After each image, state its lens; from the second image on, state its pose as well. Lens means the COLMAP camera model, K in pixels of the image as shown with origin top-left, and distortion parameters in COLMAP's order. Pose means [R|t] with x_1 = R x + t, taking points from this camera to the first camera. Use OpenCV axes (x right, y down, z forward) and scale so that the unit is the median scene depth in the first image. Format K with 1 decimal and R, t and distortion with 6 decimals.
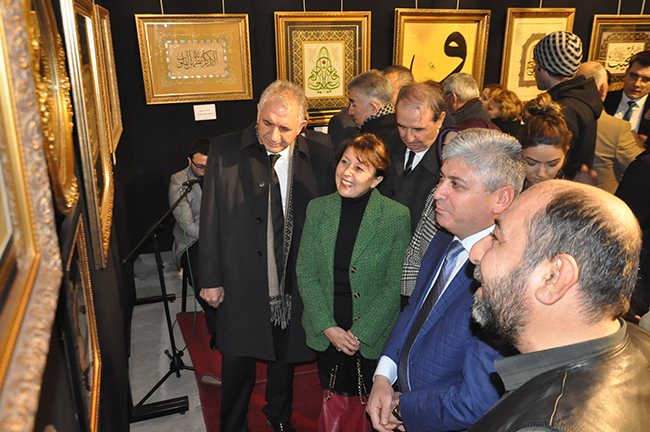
lens RADIAL K [[579.1, 0, 322.6], [0, 579.1, 216.3], [0, 0, 1]] dist [0.025074, 0.031115]
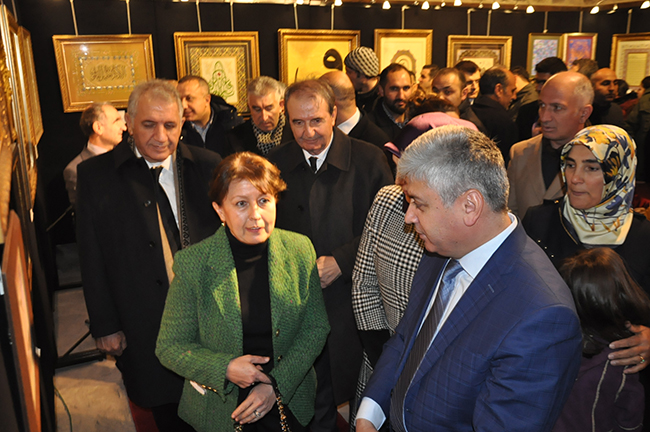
lens RADIAL K [[603.0, 0, 327.2], [0, 603.0, 214.7], [0, 0, 1]] dist [0.000839, 0.000000]
pose [[0.993319, -0.036821, 0.109372, 0.075124], [0.041572, 0.998274, -0.041477, 0.080258], [-0.107656, 0.045747, 0.993135, -0.230757]]
